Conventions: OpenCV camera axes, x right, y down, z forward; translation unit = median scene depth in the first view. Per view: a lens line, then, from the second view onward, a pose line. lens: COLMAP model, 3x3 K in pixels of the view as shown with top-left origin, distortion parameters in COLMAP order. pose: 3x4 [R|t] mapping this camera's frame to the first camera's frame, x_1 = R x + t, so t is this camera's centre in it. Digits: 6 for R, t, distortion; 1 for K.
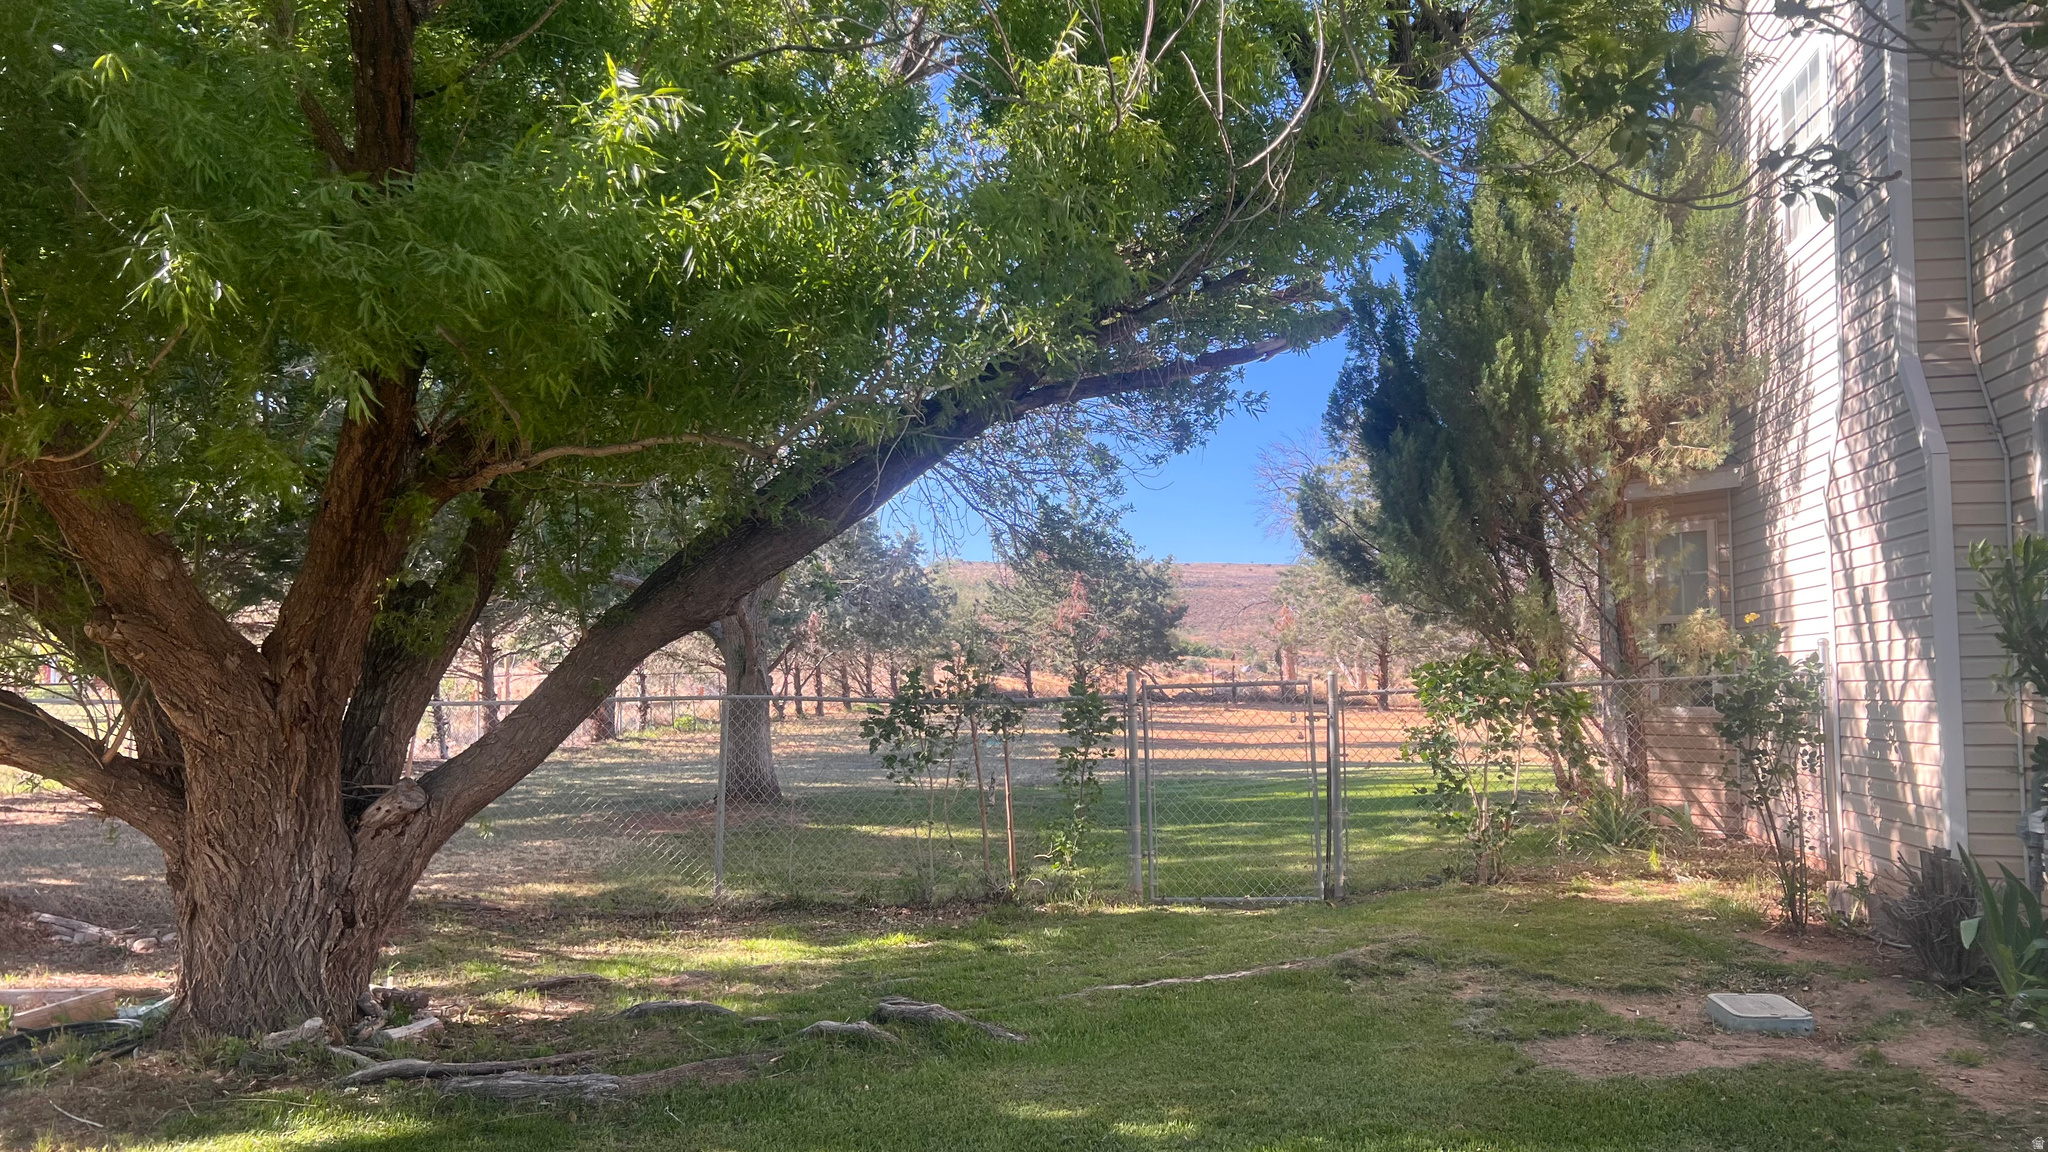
lens RADIAL K [[1573.3, 0, 1024.0], [0, 1573.3, 576.0], [0, 0, 1]] dist [0.407248, 0.000150]
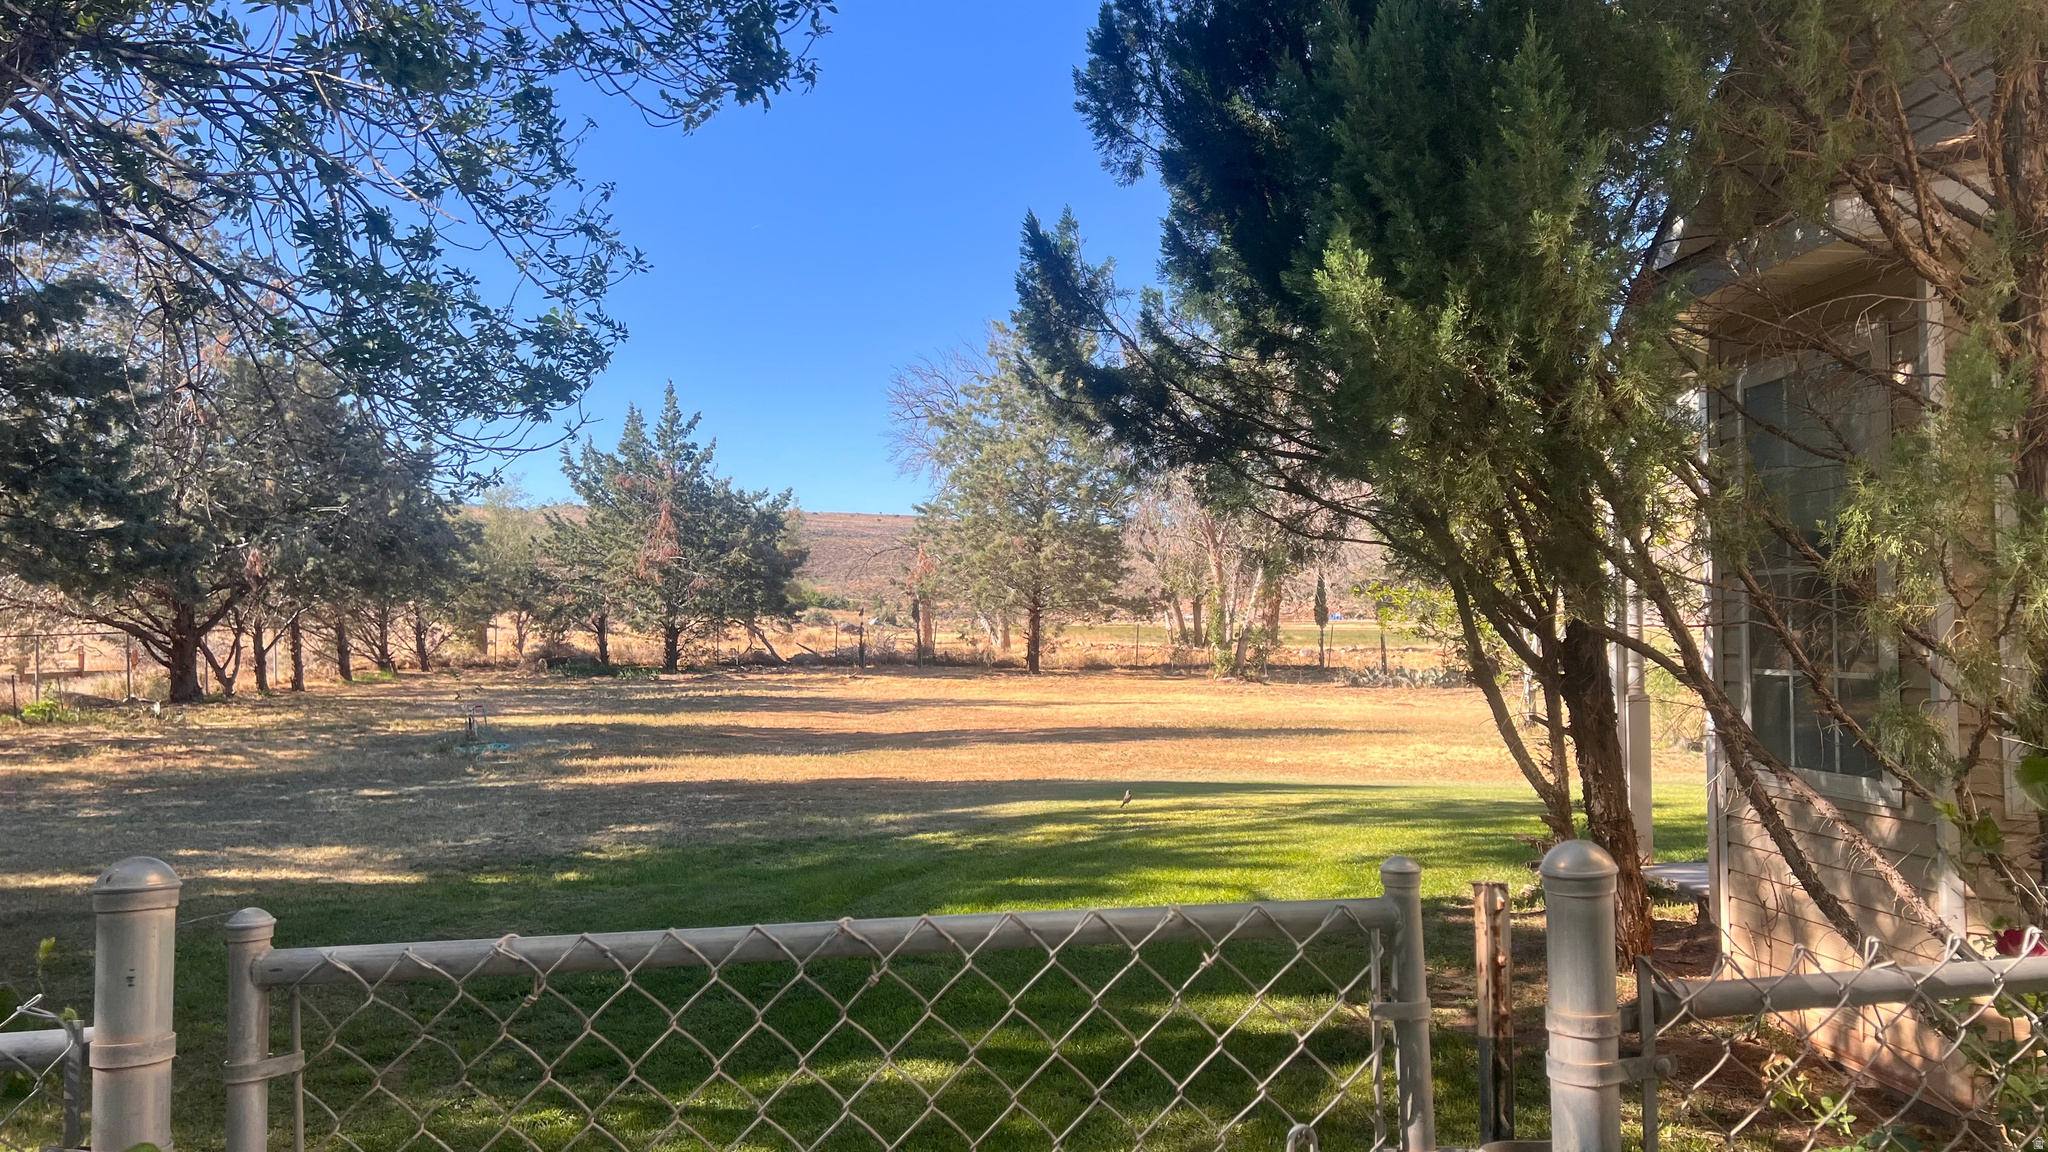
lens RADIAL K [[1573.3, 0, 1024.0], [0, 1573.3, 576.0], [0, 0, 1]] dist [0.407248, 0.000150]
pose [[0.972528, 0.008945, 0.232614, 0.020455], [-0.016257, 0.999431, 0.029536, 0.006367], [-0.232217, -0.032507, 0.972121, 0.167871]]
